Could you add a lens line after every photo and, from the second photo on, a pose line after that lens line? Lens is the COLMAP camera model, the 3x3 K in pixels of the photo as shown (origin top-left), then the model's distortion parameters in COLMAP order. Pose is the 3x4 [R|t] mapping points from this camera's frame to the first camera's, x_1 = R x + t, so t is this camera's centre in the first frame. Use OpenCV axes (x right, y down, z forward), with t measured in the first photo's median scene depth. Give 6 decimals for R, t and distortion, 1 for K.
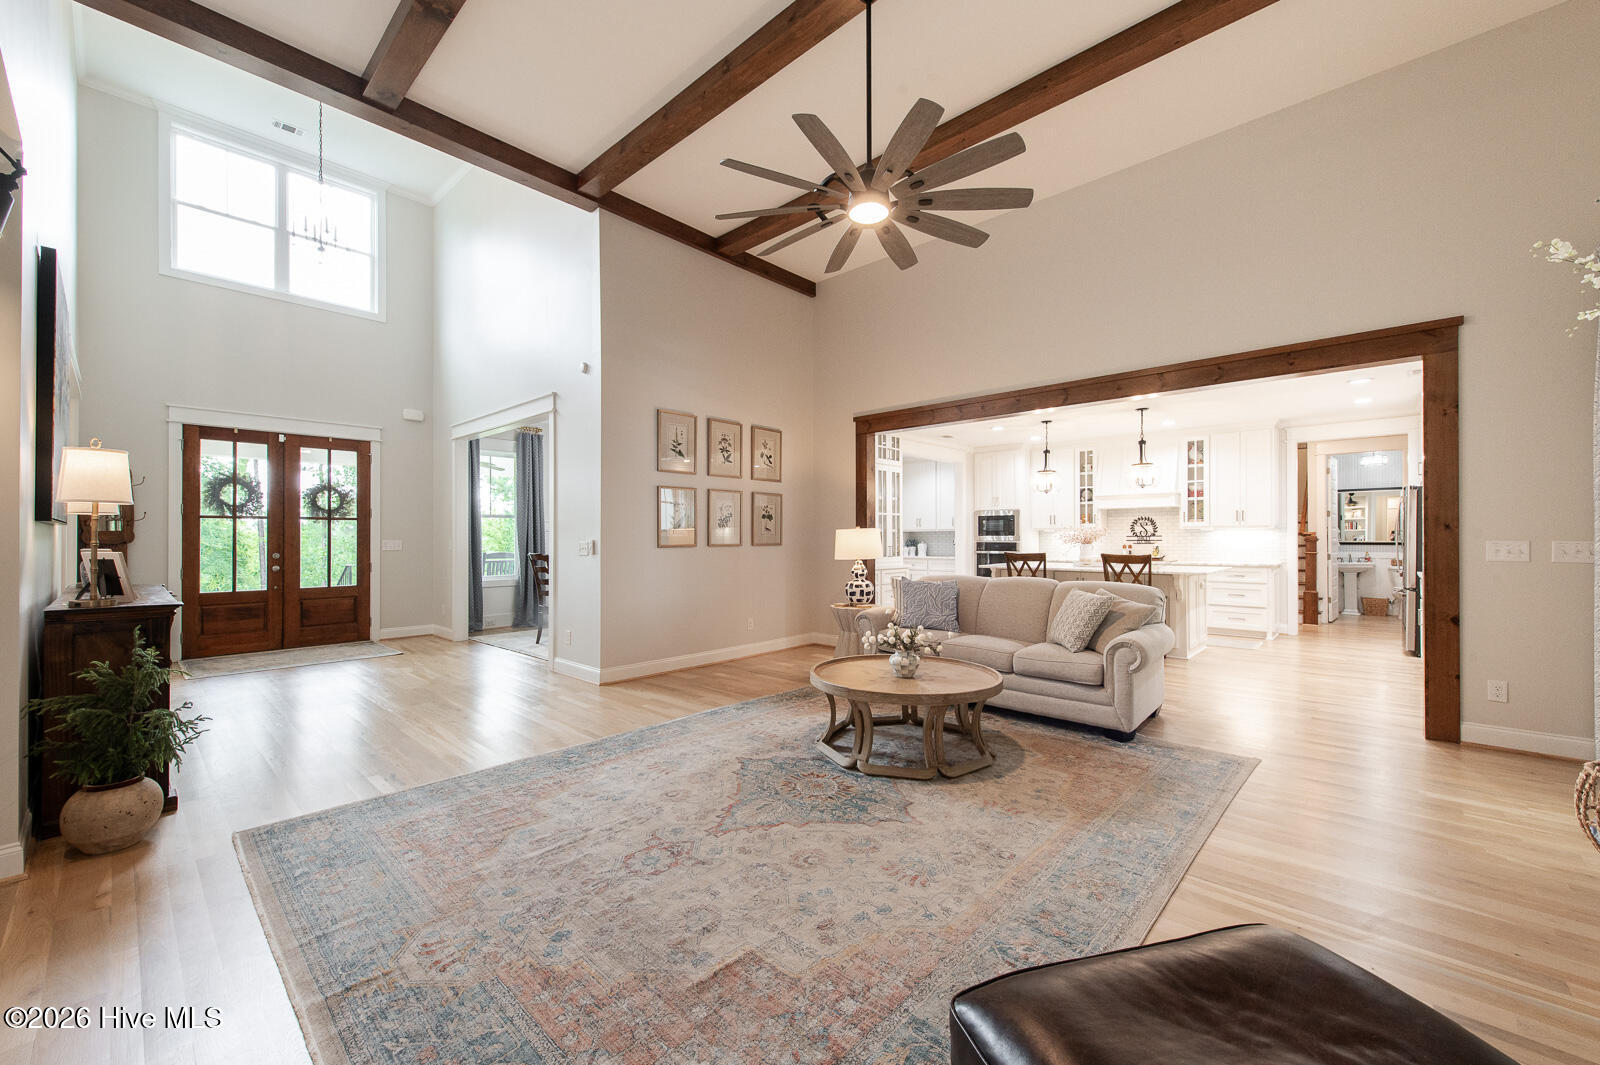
lens RADIAL K [[644.2, 0, 809.8], [0, 644.2, 534.5], [0, 0, 1]] dist [0.012479, -0.000340]
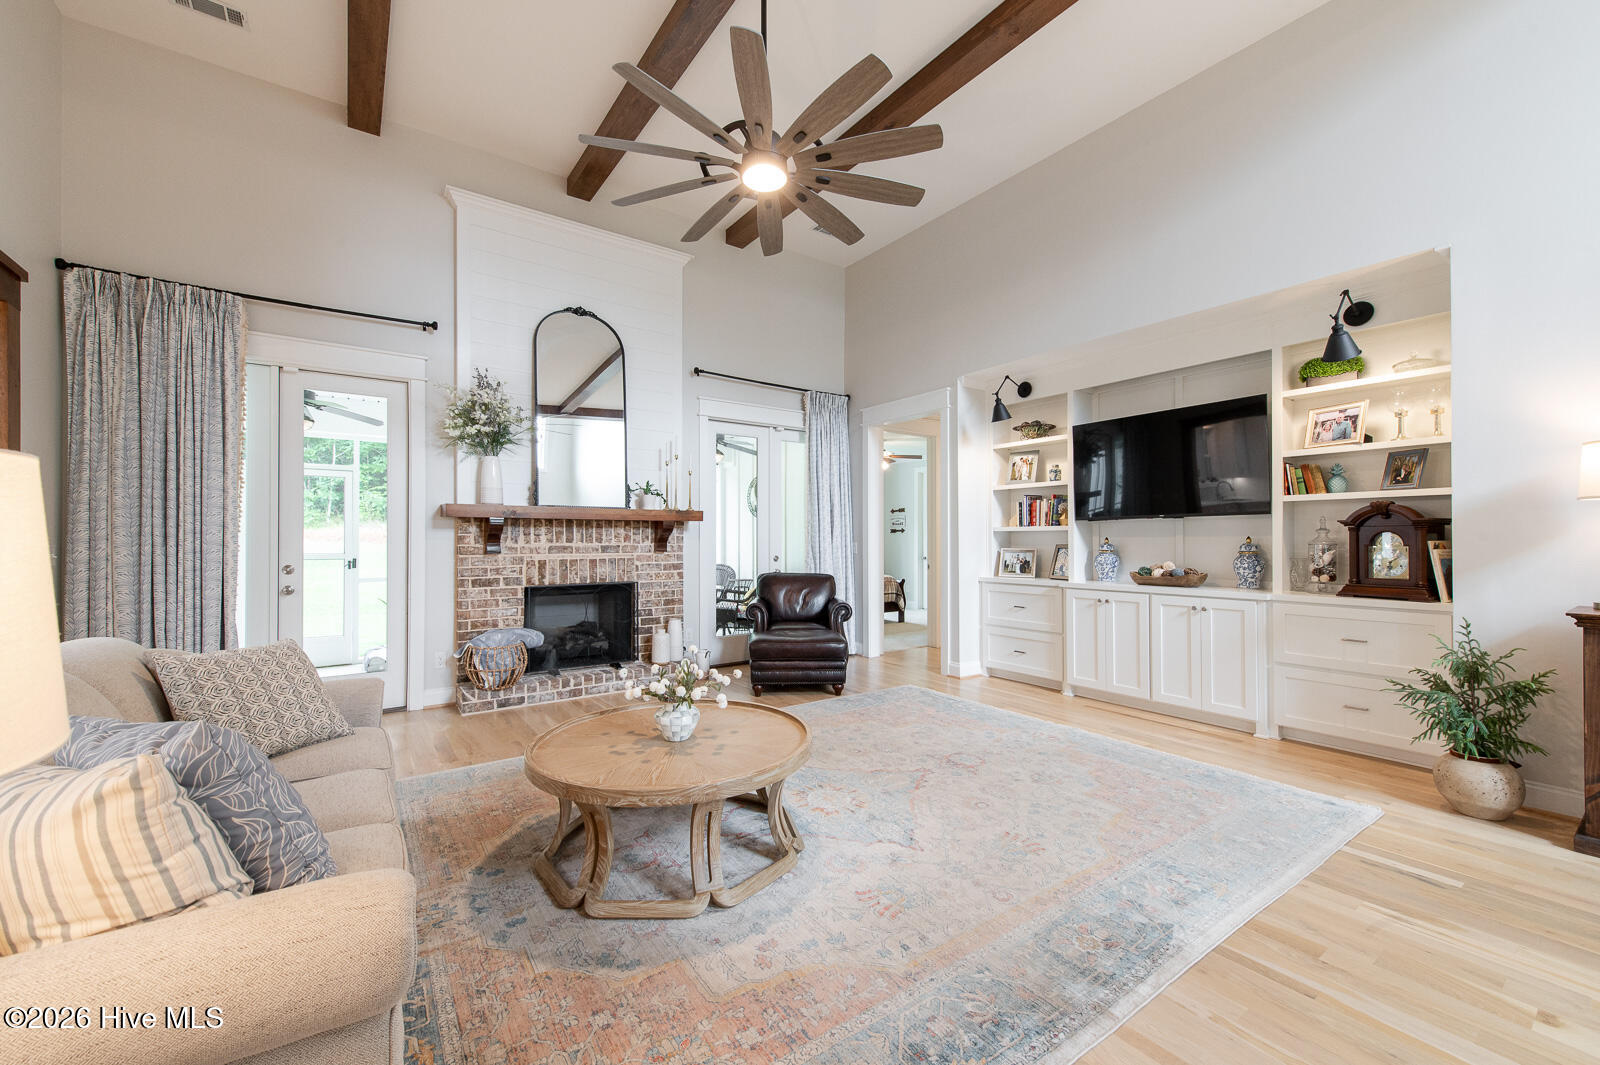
lens RADIAL K [[644.2, 0, 809.8], [0, 644.2, 534.5], [0, 0, 1]] dist [0.012479, -0.000340]
pose [[-0.980631, 0.005119, 0.195799, -0.054962], [0.002262, 0.999888, -0.014812, 0.004581], [-0.195853, -0.014082, -0.980532, 0.728420]]
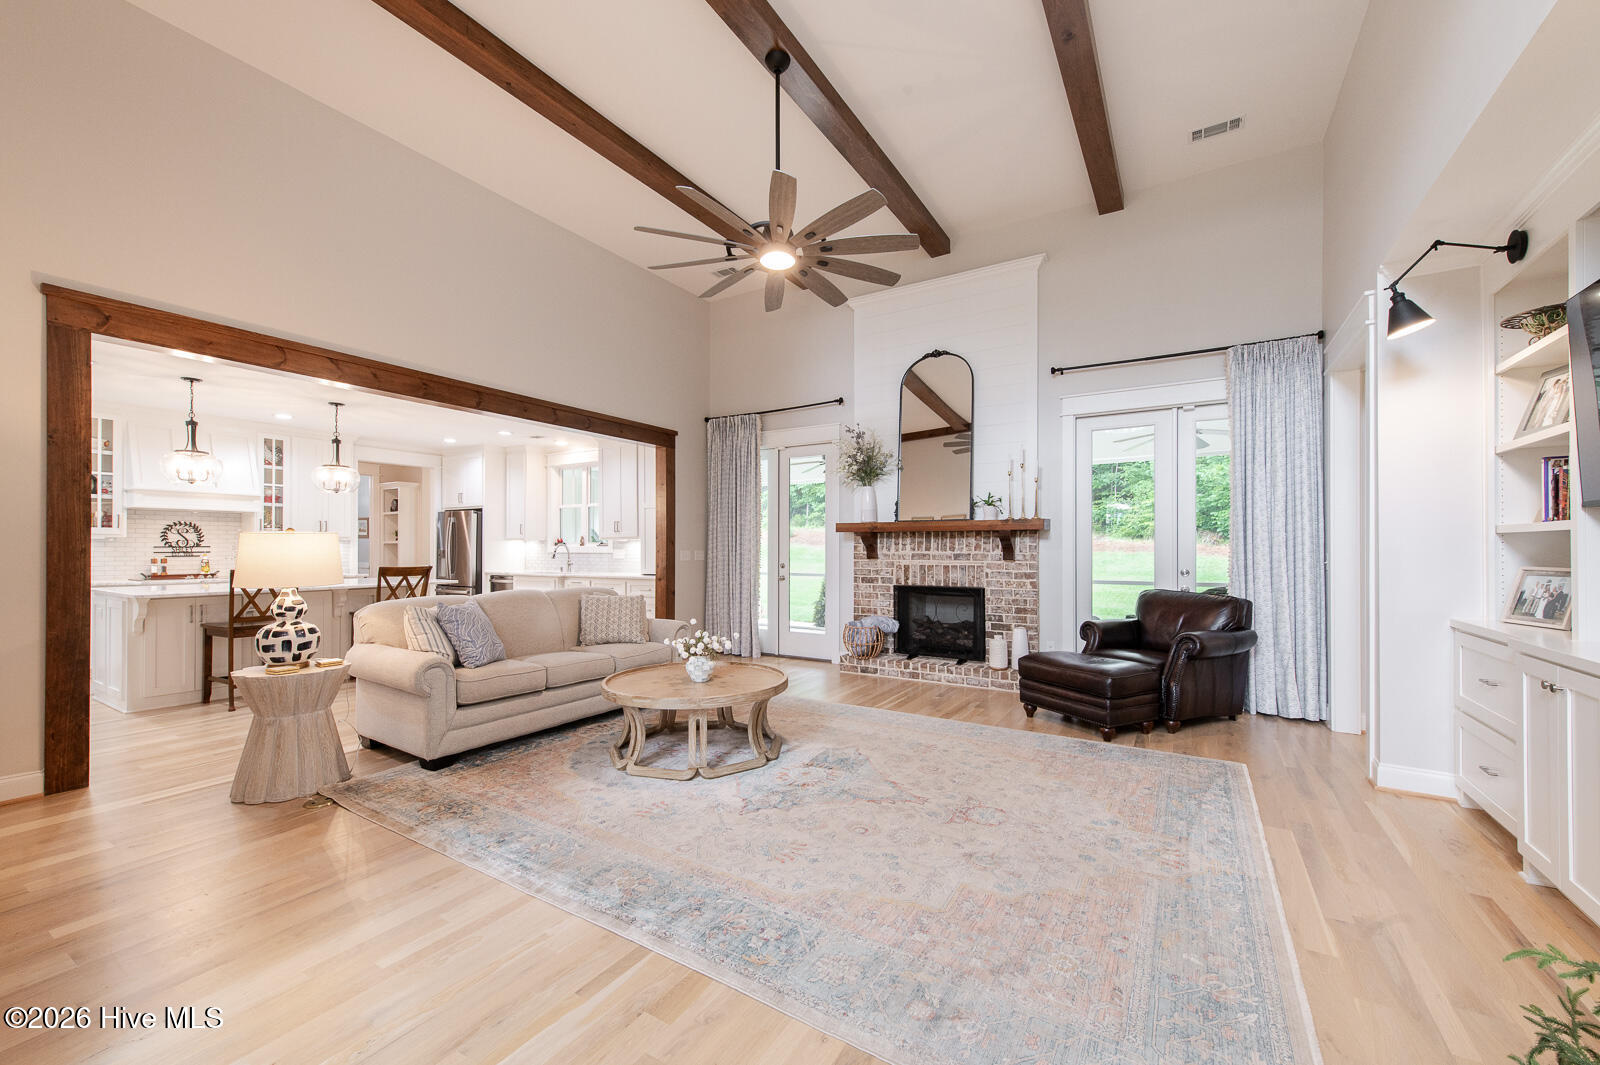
lens RADIAL K [[646.0, 0, 789.0], [0, 646.0, 544.5], [0, 0, 1]] dist [0.007042, -0.000460]
pose [[-0.180146, 0.007581, 0.983611, -0.399420], [-0.005588, 0.999946, -0.008731, 0.002890], [-0.983624, -0.007069, -0.180094, 0.459811]]
